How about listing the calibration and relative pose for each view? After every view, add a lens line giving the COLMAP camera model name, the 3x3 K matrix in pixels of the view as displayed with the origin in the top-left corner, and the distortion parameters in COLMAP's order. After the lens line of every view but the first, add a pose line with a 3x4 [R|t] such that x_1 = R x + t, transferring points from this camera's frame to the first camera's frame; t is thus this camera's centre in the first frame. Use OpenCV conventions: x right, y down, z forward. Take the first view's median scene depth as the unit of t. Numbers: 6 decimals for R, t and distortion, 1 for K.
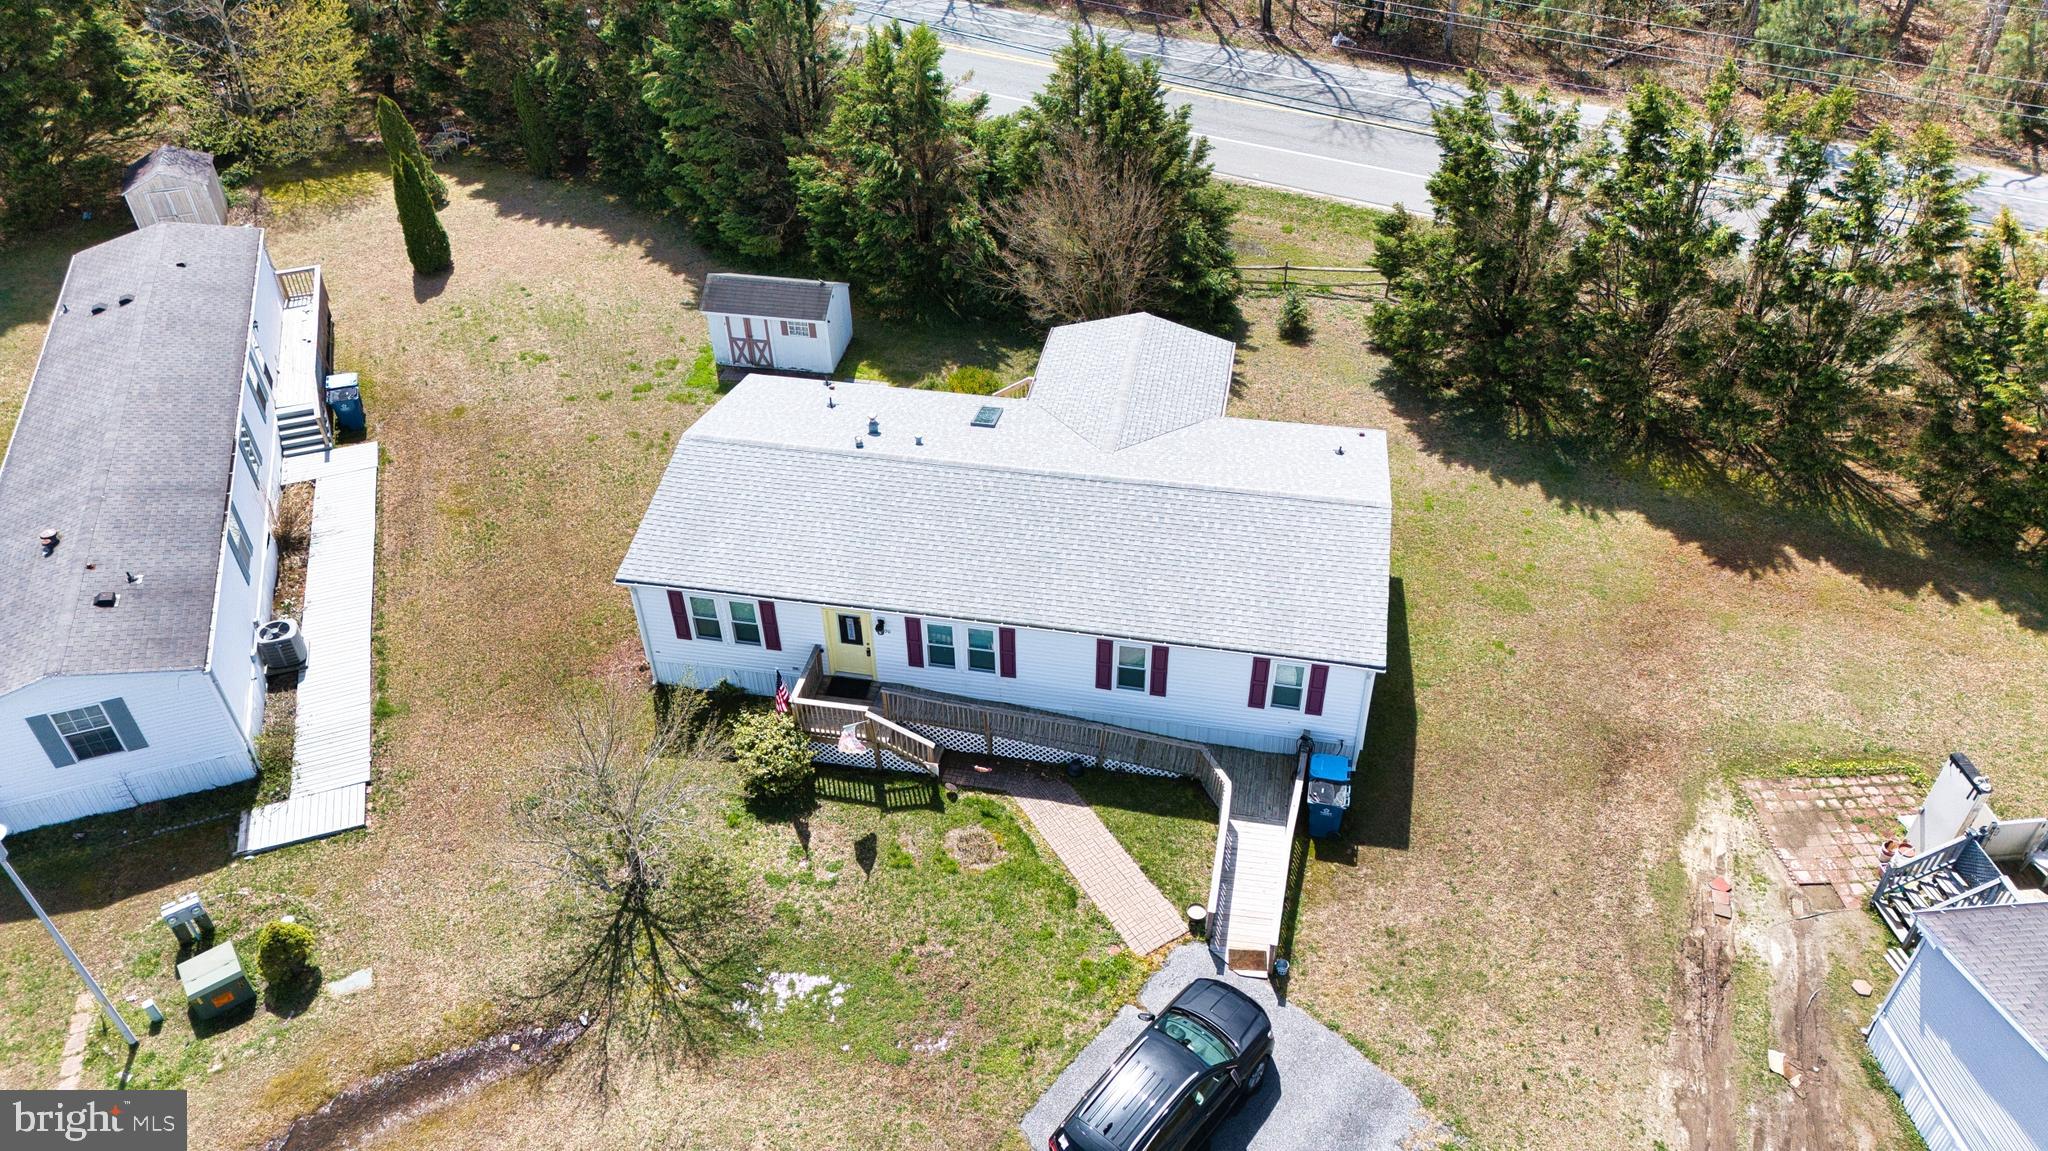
lens RADIAL K [[1448.3, 0, 1032.6], [0, 1448.3, 579.1], [0, 0, 1]] dist [0.067706, -0.061341]
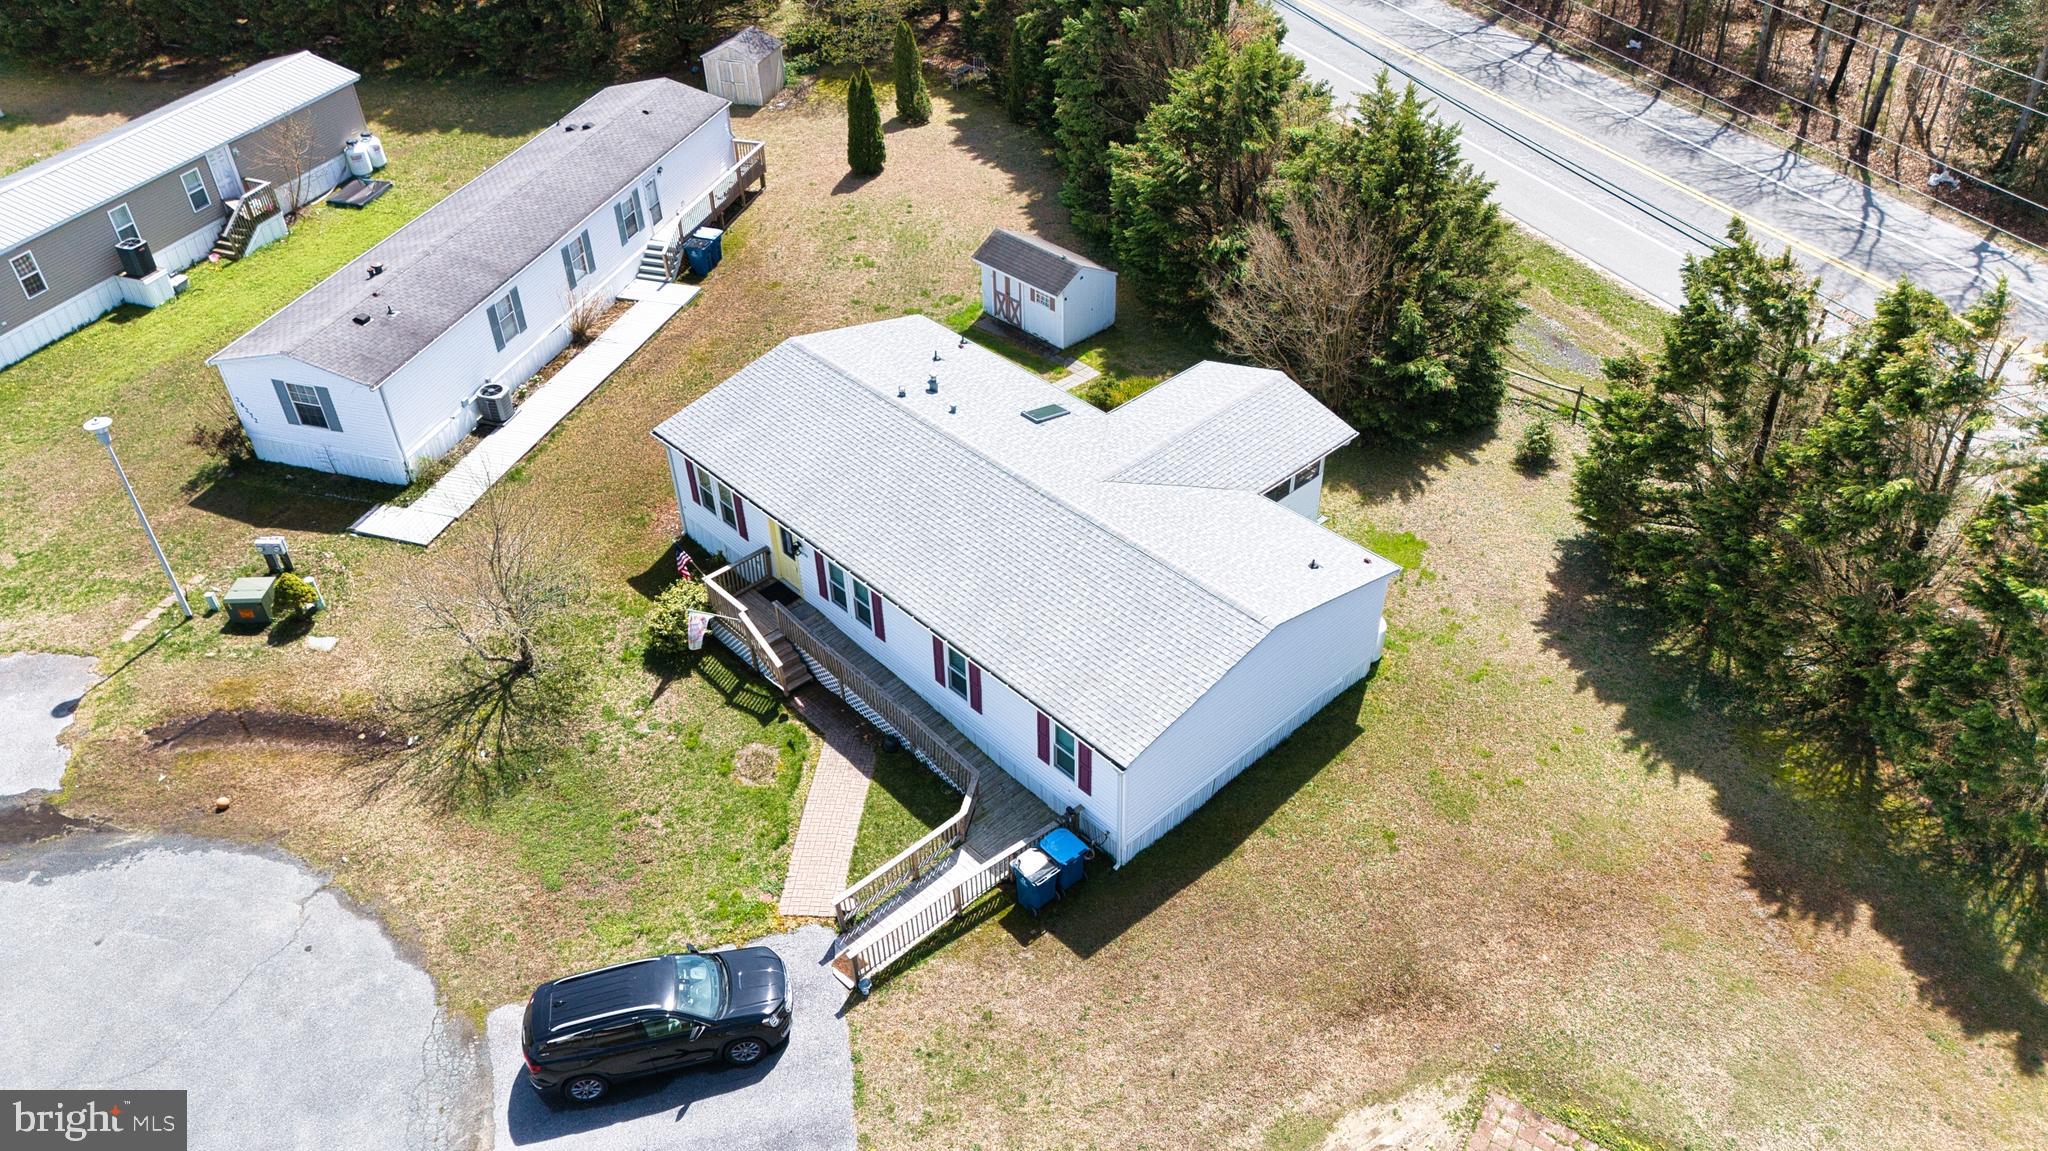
lens RADIAL K [[1448.3, 0, 1032.6], [0, 1448.3, 579.1], [0, 0, 1]] dist [0.067706, -0.061341]
pose [[0.809259, 0.365002, -0.460297, 0.537219], [-0.365991, 0.926162, 0.090962, -0.107016], [0.459511, 0.094852, 0.883093, 0.128211]]
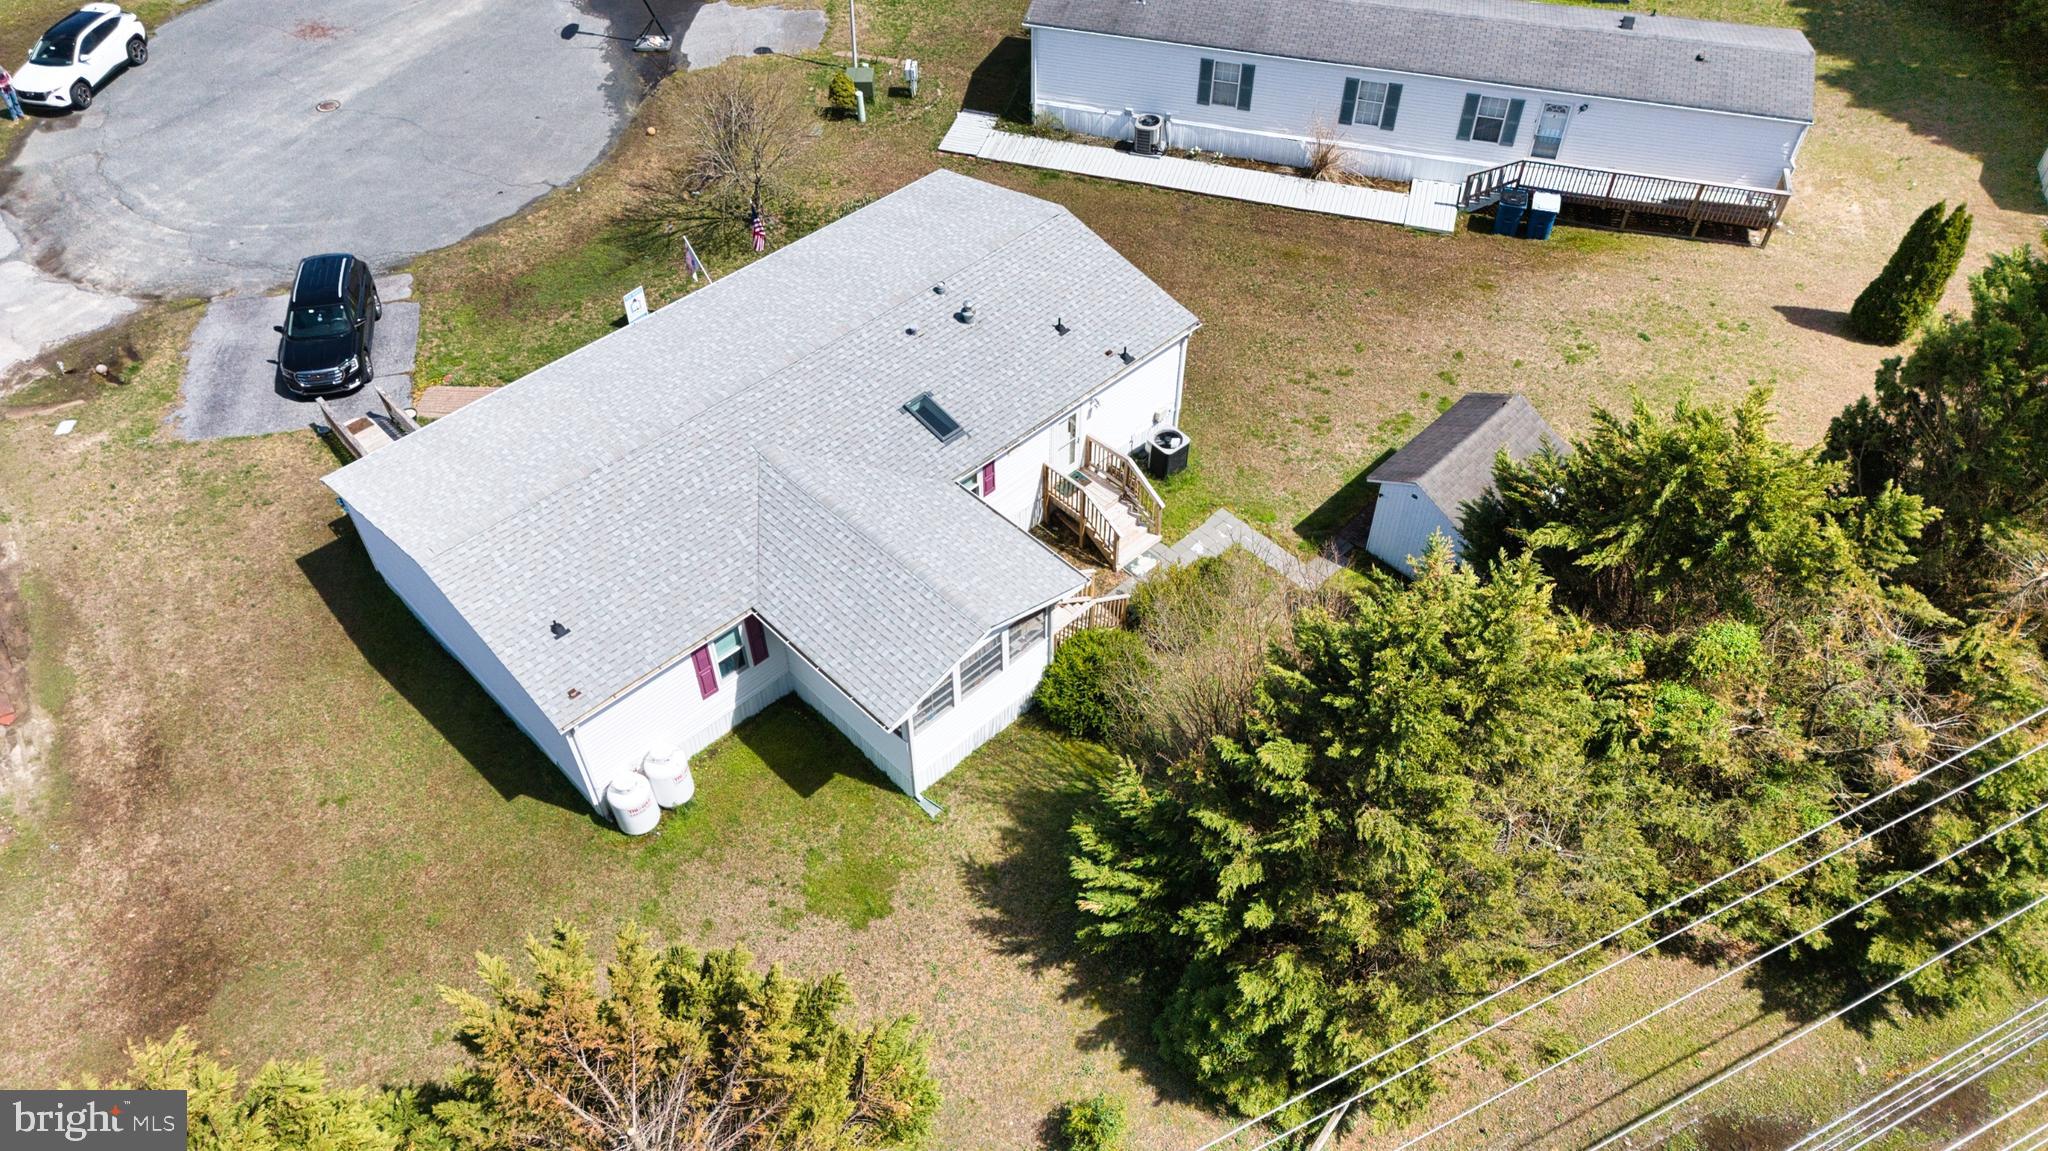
lens RADIAL K [[1448.3, 0, 1032.6], [0, 1448.3, 579.1], [0, 0, 1]] dist [0.067706, -0.061341]
pose [[-0.579351, 0.604845, -0.546366, 0.509804], [-0.505898, 0.258739, 0.822874, -0.917180], [0.639077, 0.753138, 0.156089, 1.118418]]
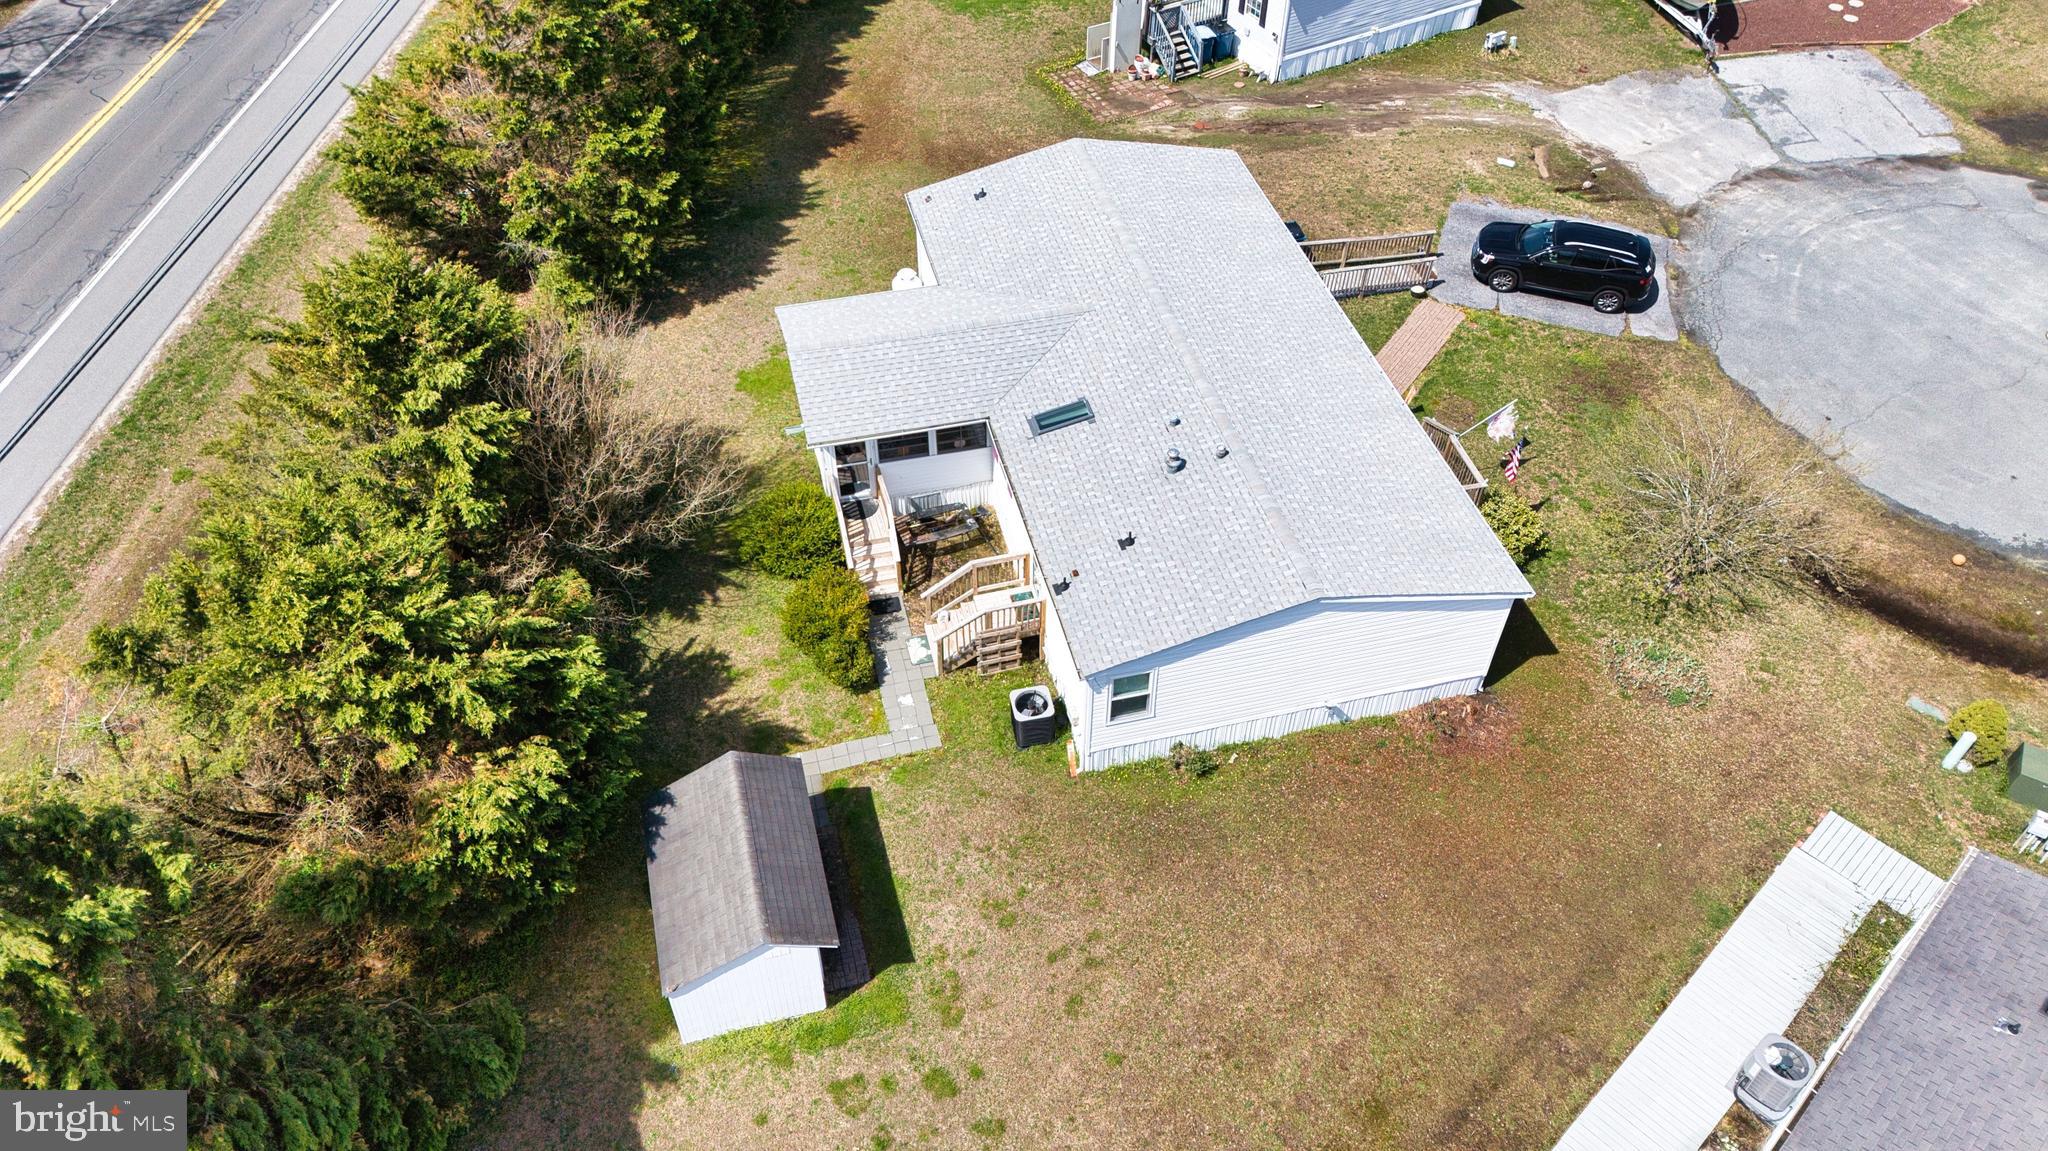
lens RADIAL K [[1448.3, 0, 1032.6], [0, 1448.3, 579.1], [0, 0, 1]] dist [0.067706, -0.061341]
pose [[-0.421536, -0.649336, 0.632986, -0.708950], [0.568334, 0.354750, 0.742394, -0.817739], [-0.706614, 0.672693, 0.219500, 1.019882]]
